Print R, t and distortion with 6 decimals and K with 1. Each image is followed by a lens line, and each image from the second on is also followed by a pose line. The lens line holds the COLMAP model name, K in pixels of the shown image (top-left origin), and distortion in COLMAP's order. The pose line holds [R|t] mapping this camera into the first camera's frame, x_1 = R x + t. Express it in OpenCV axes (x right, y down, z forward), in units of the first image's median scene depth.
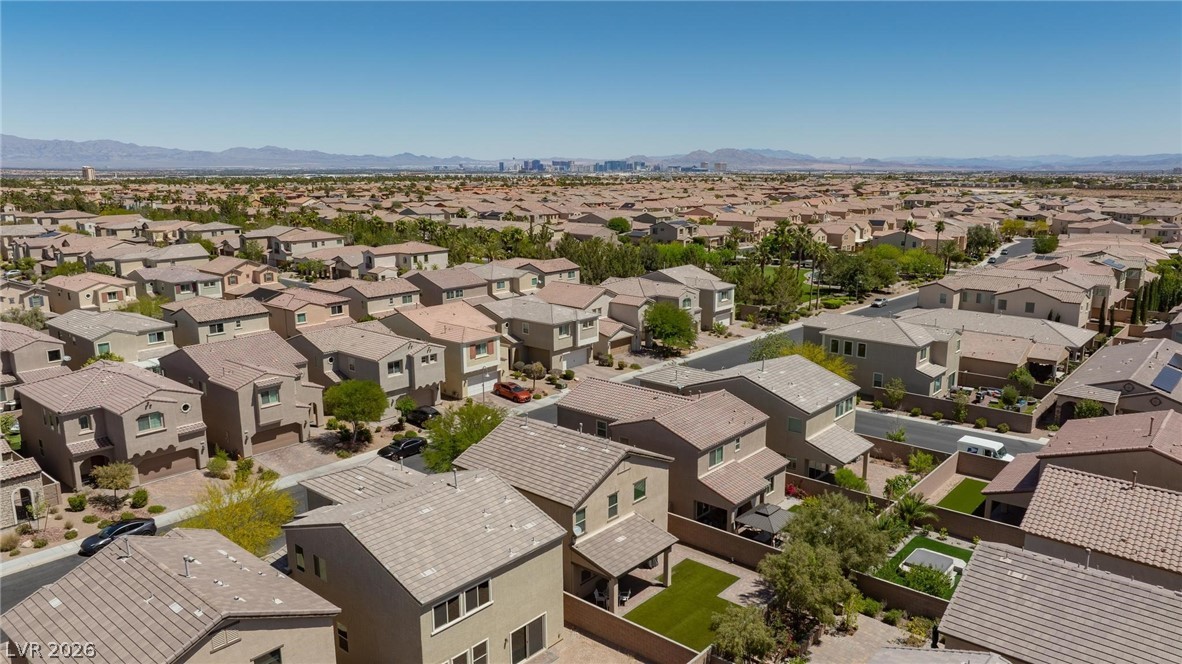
lens RADIAL K [[829.5, 0, 597.1], [0, 829.5, 329.5], [0, 0, 1]] dist [-0.013095, -0.000643]
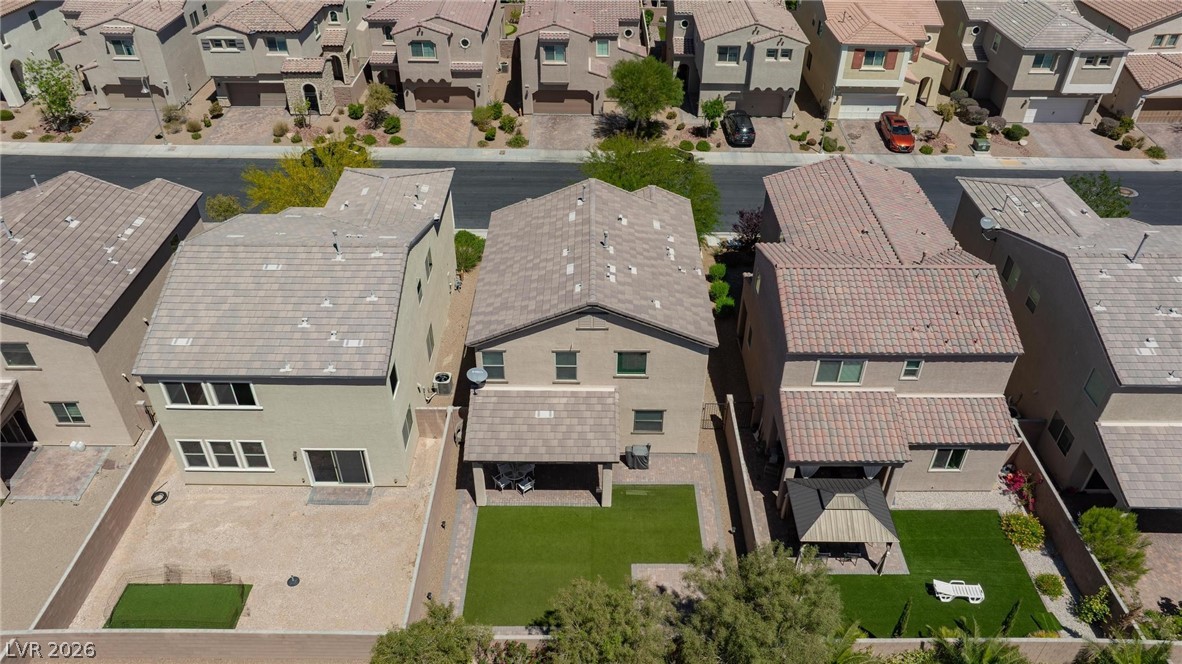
lens RADIAL K [[829.5, 0, 597.1], [0, 829.5, 329.5], [0, 0, 1]] dist [-0.013095, -0.000643]
pose [[0.654697, 0.461596, -0.598582, 0.249692], [-0.167899, 0.860911, 0.480252, -0.081503], [0.737008, -0.213919, 0.641138, 0.353894]]
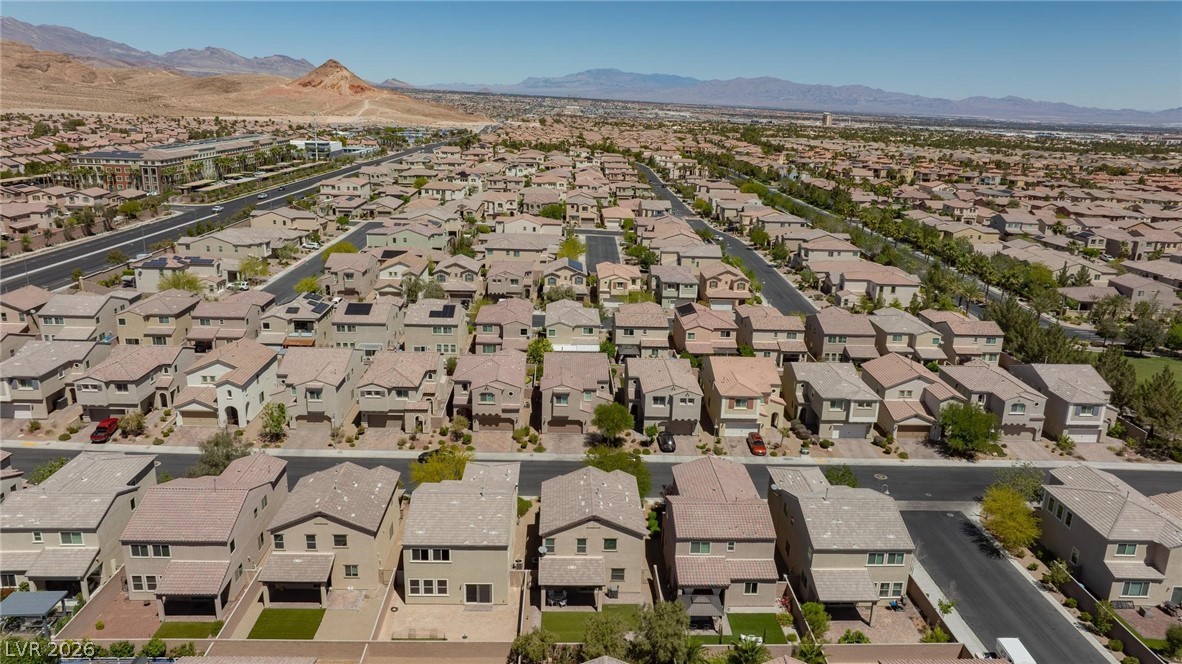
lens RADIAL K [[829.5, 0, 597.1], [0, 829.5, 329.5], [0, 0, 1]] dist [-0.013095, -0.000643]
pose [[0.682271, 0.222540, -0.696407, 0.601726], [-0.181284, 0.974295, 0.133737, -0.228972], [0.708267, 0.035003, 0.705076, -0.042744]]
